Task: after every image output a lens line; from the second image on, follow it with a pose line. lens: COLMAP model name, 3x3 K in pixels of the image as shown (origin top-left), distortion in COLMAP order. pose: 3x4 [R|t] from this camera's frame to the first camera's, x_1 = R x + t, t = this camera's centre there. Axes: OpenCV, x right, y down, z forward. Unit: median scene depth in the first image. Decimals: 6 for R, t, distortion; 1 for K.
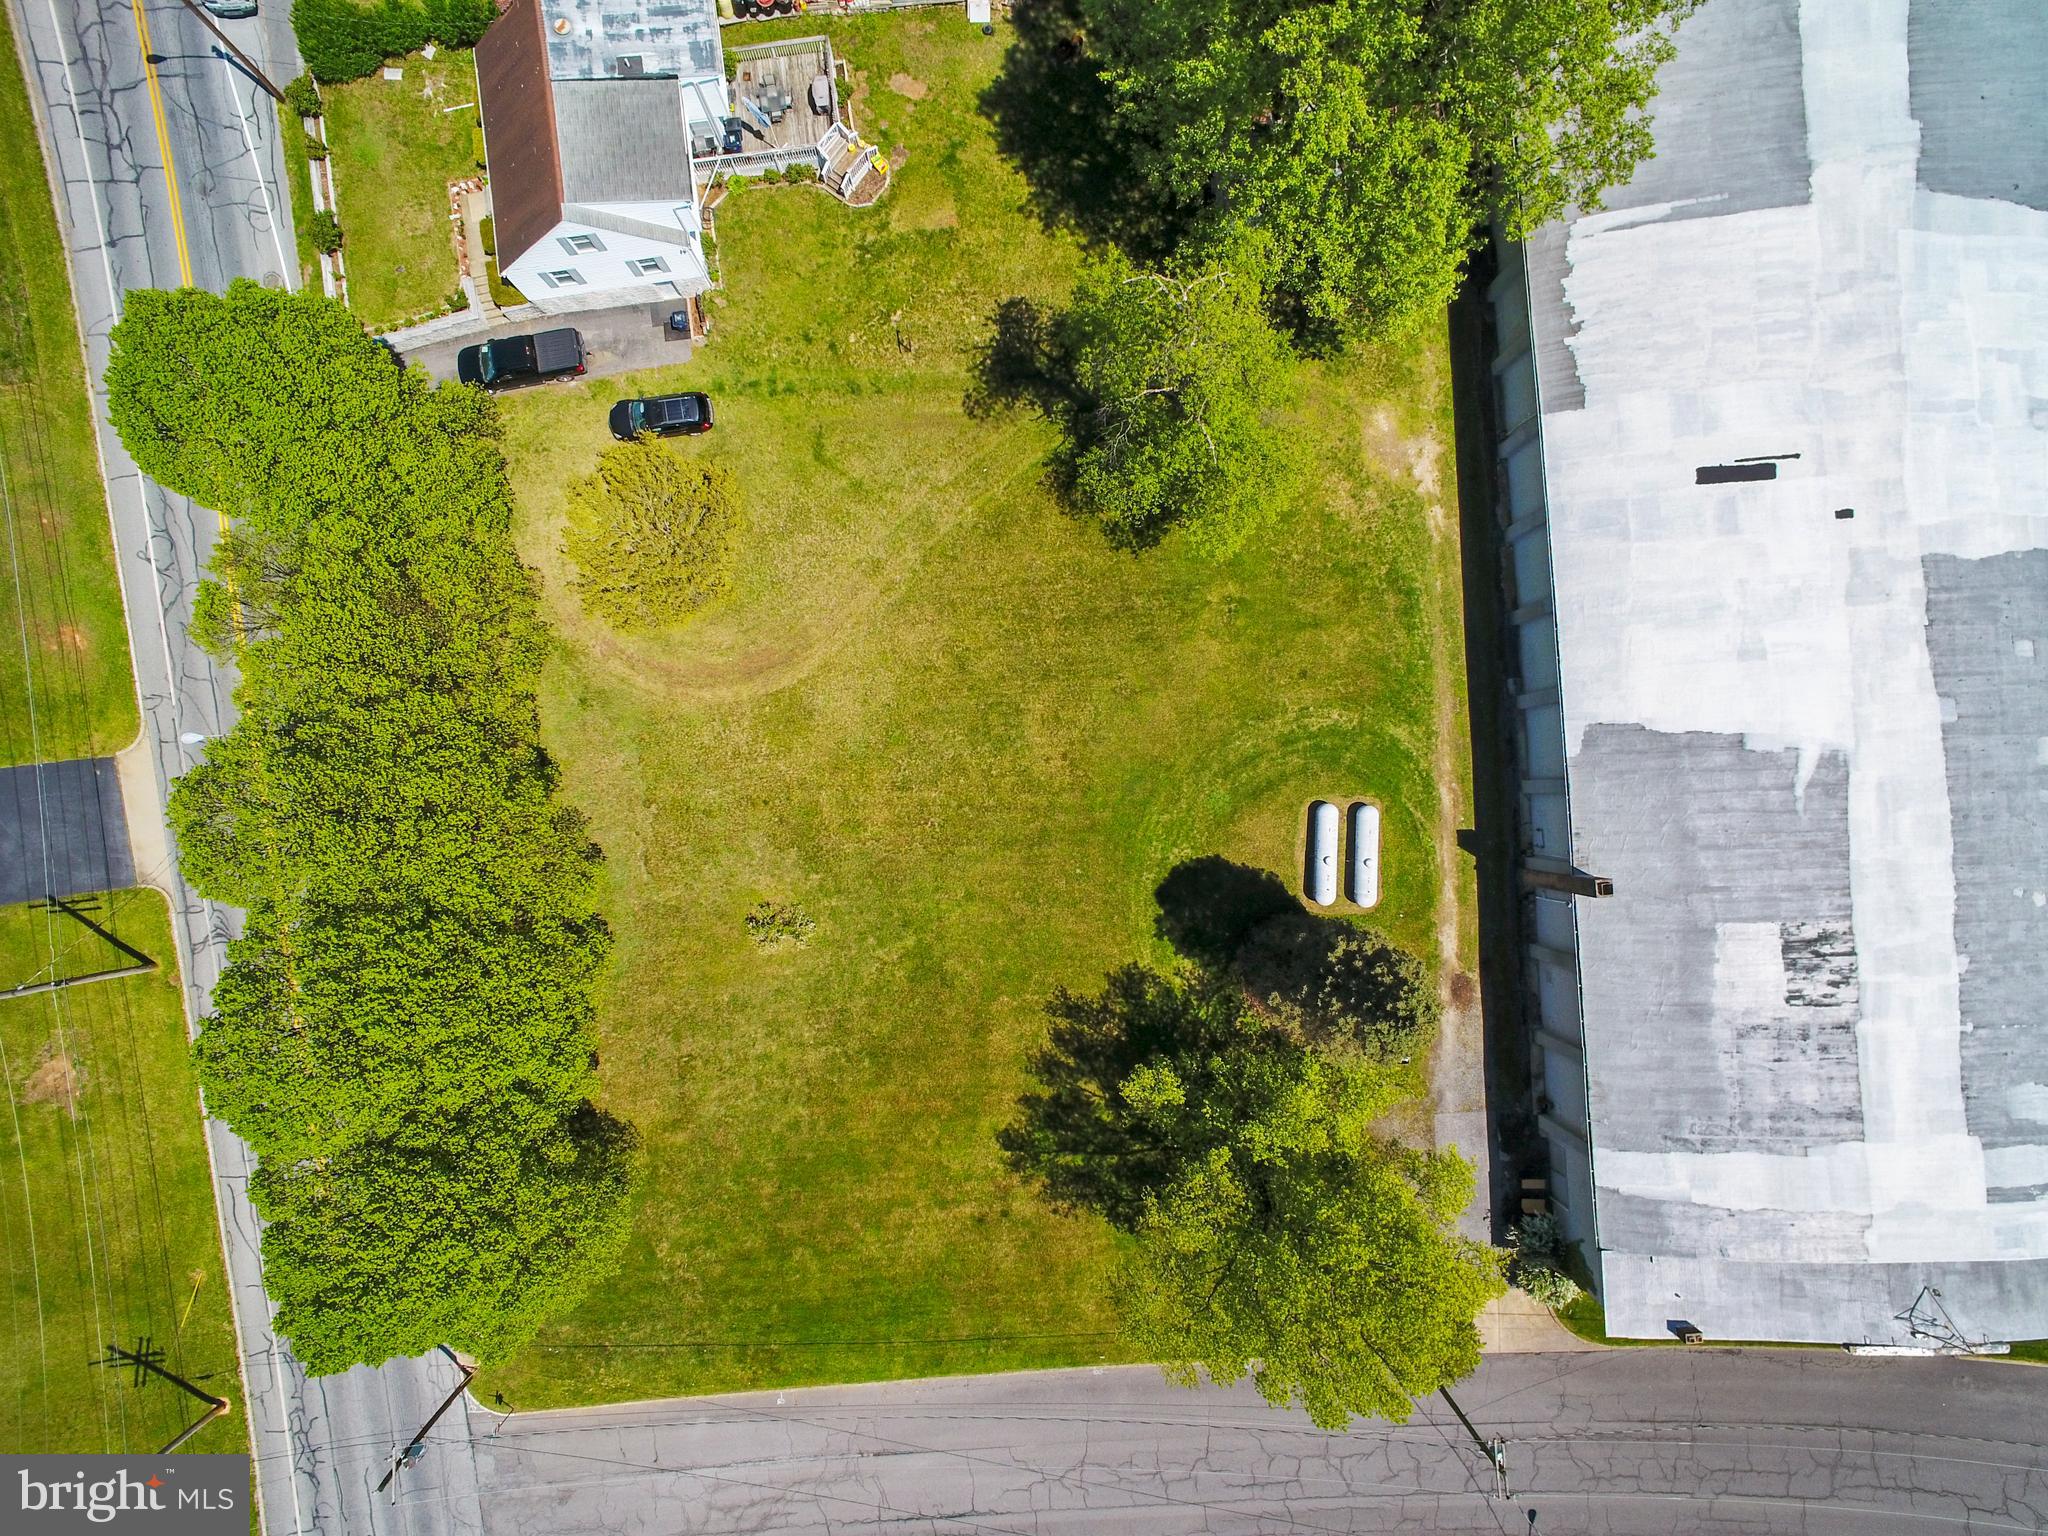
lens RADIAL K [[1188.5, 0, 1016.3], [0, 1188.5, 773.0], [0, 0, 1]] dist [-0.094778, 0.078620]
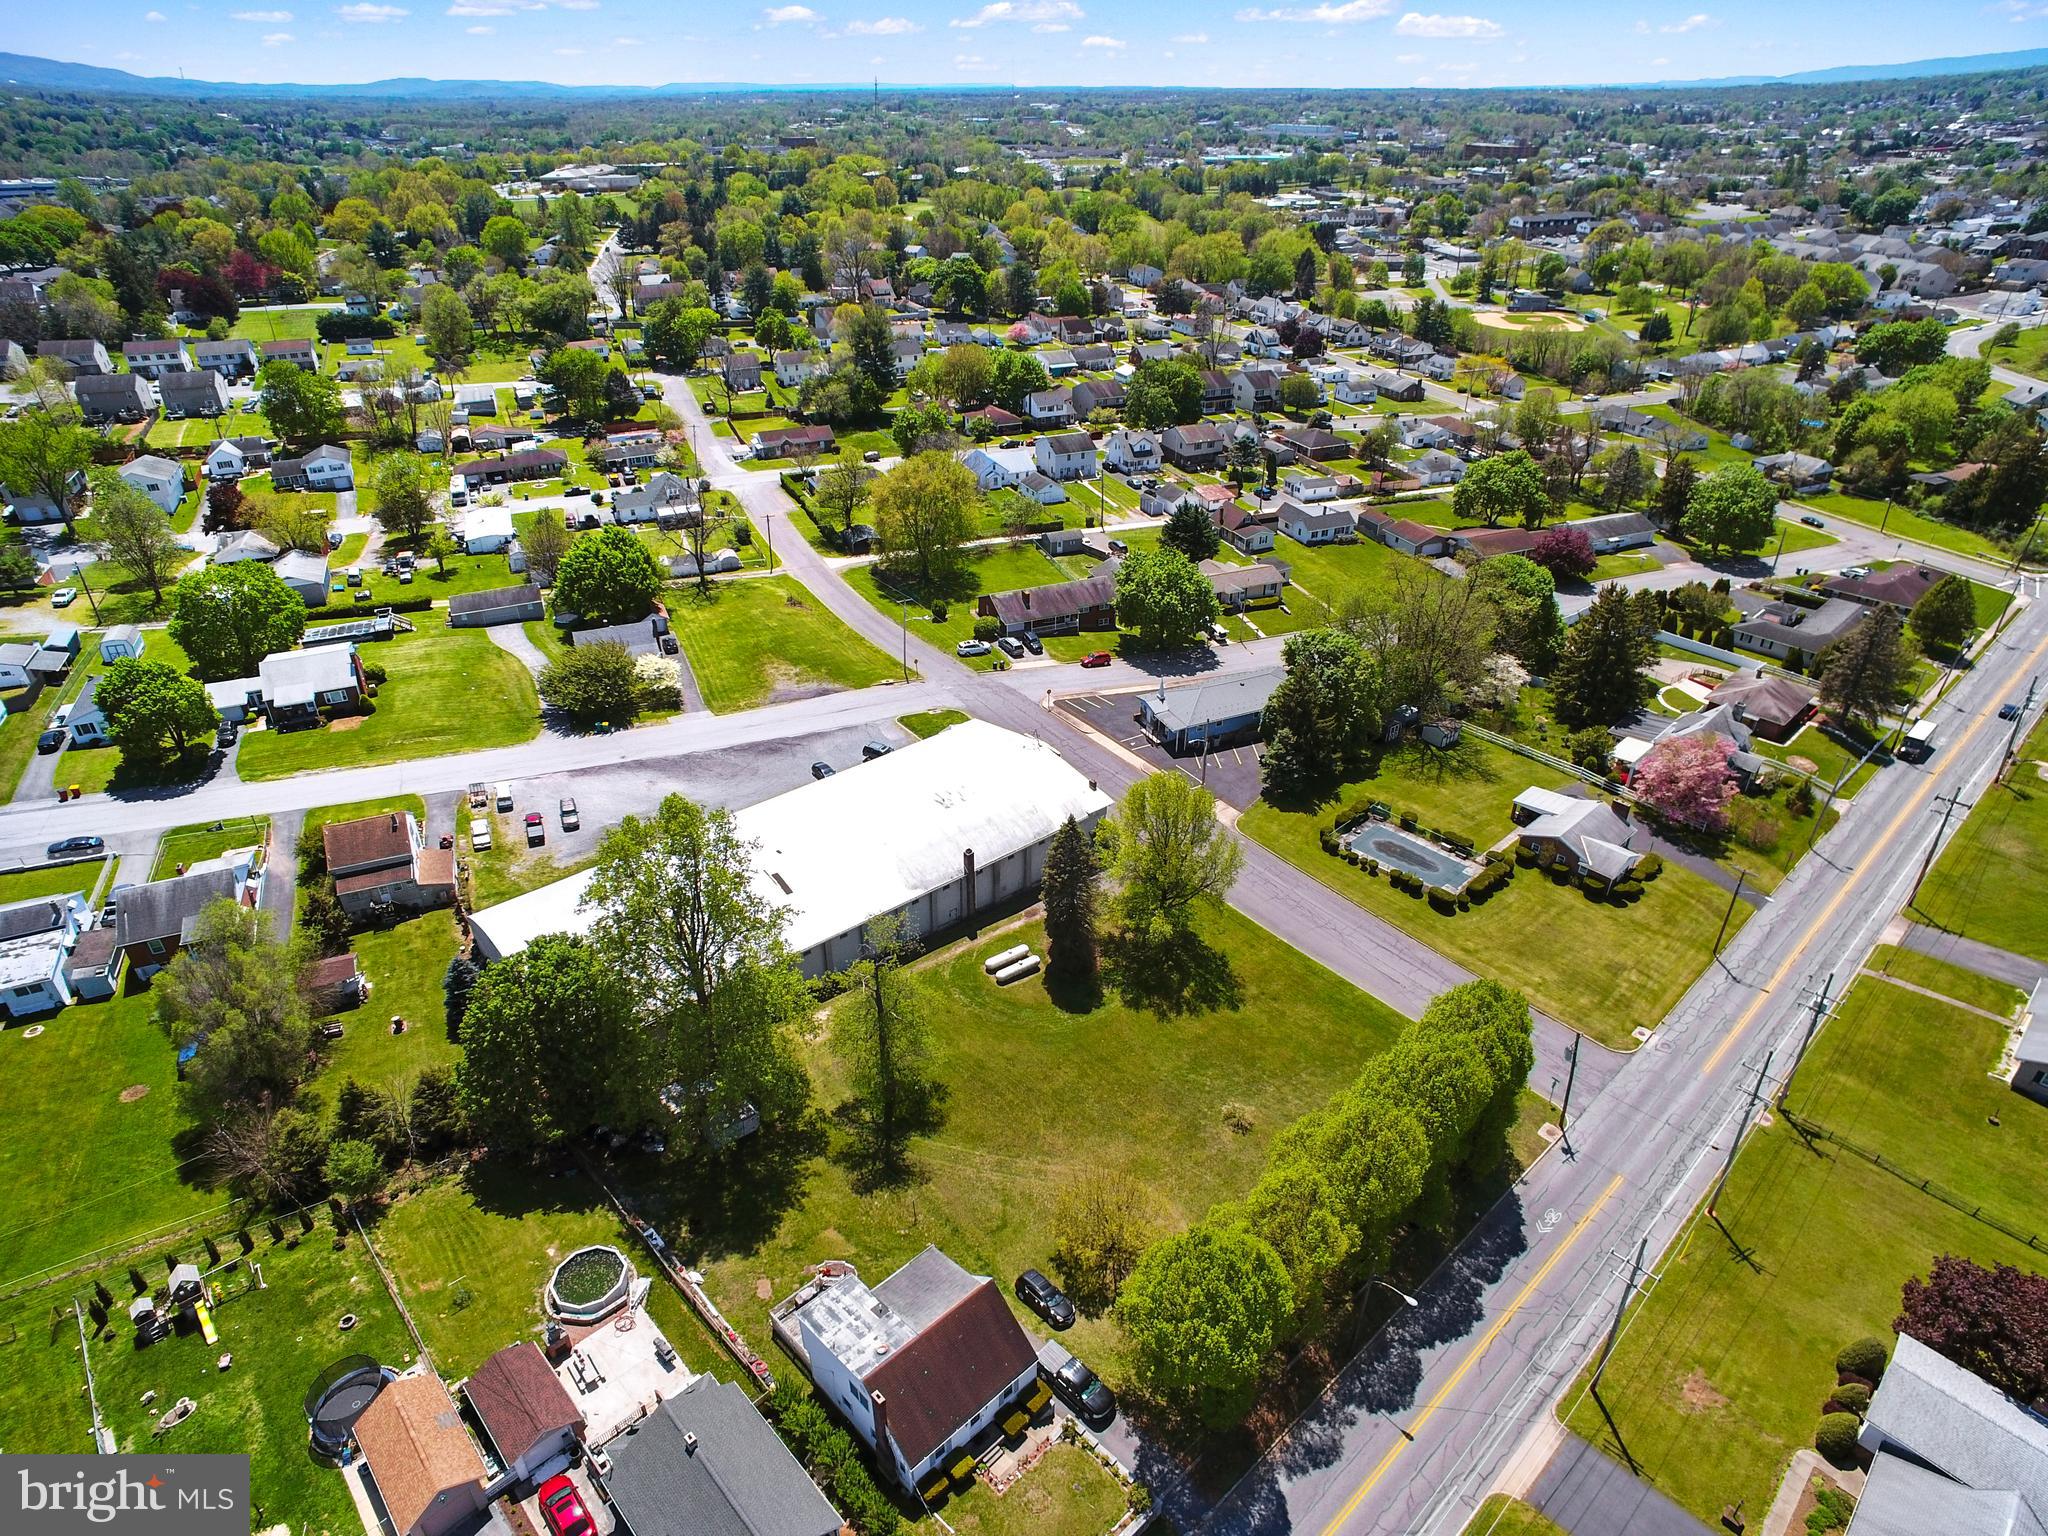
lens RADIAL K [[1188.5, 0, 1016.3], [0, 1188.5, 773.0], [0, 0, 1]] dist [-0.094778, 0.078620]
pose [[-0.586899, -0.413330, 0.696210, -1.016624], [0.809530, -0.284158, 0.513726, -0.889290], [-0.014505, 0.865108, 0.501375, -0.301728]]
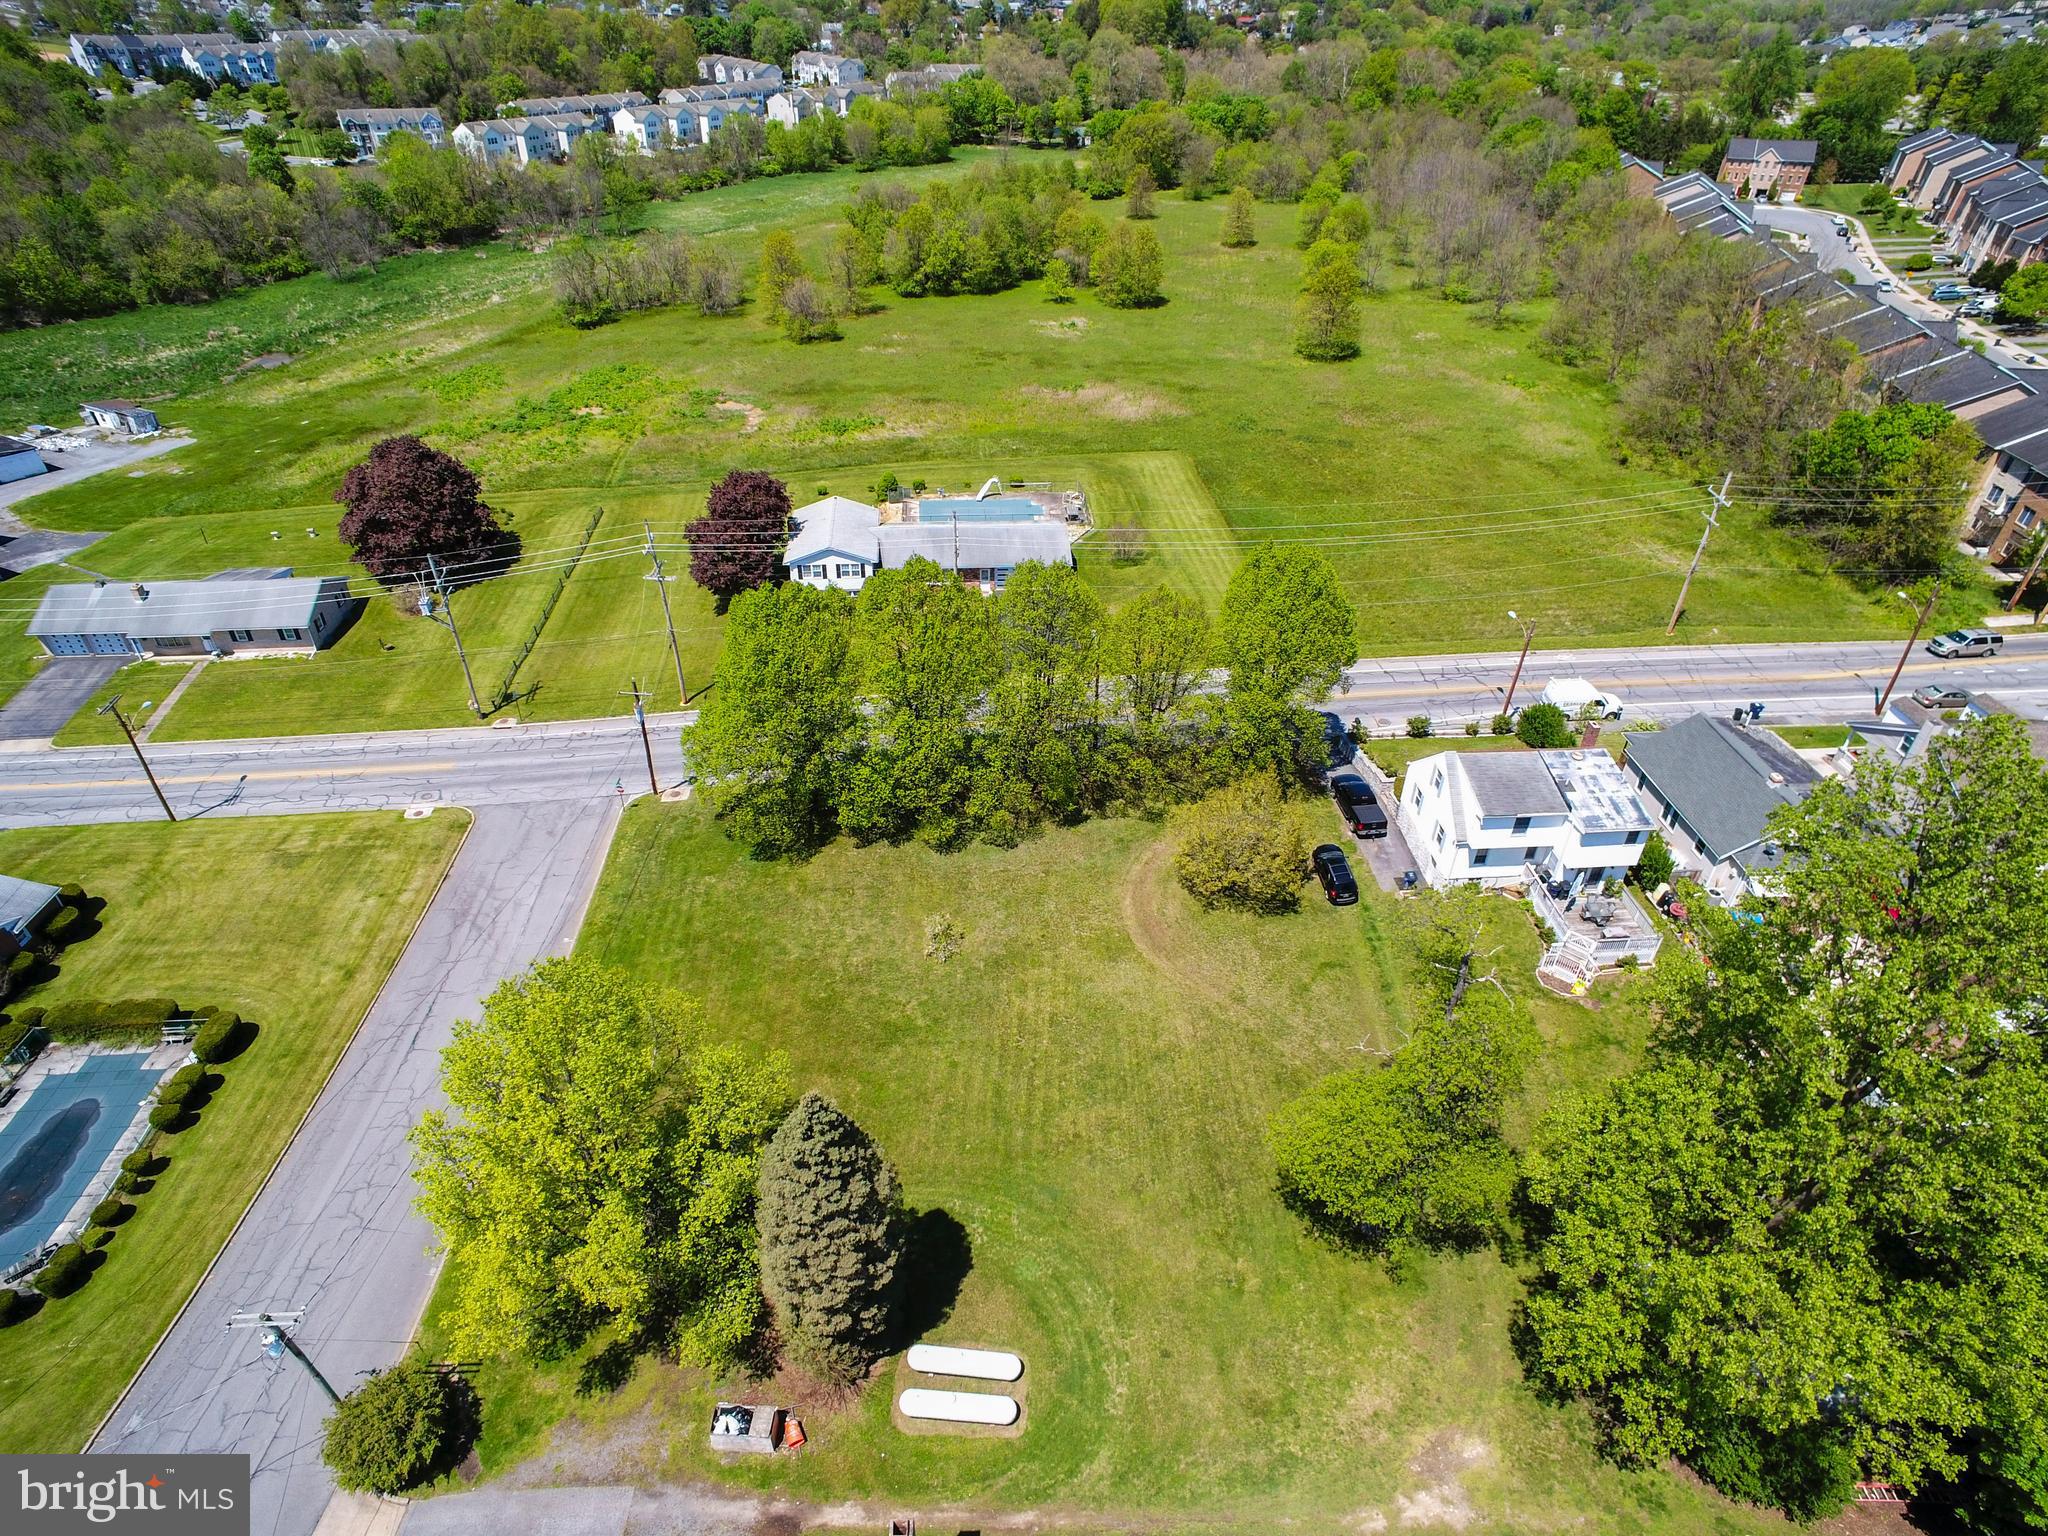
lens RADIAL K [[1188.5, 0, 1016.3], [0, 1188.5, 773.0], [0, 0, 1]] dist [-0.094778, 0.078620]
pose [[-0.051500, 0.575149, -0.816426, 0.737143], [-0.998644, -0.023413, 0.046500, -0.001085], [0.007629, 0.817714, 0.575574, 0.130069]]
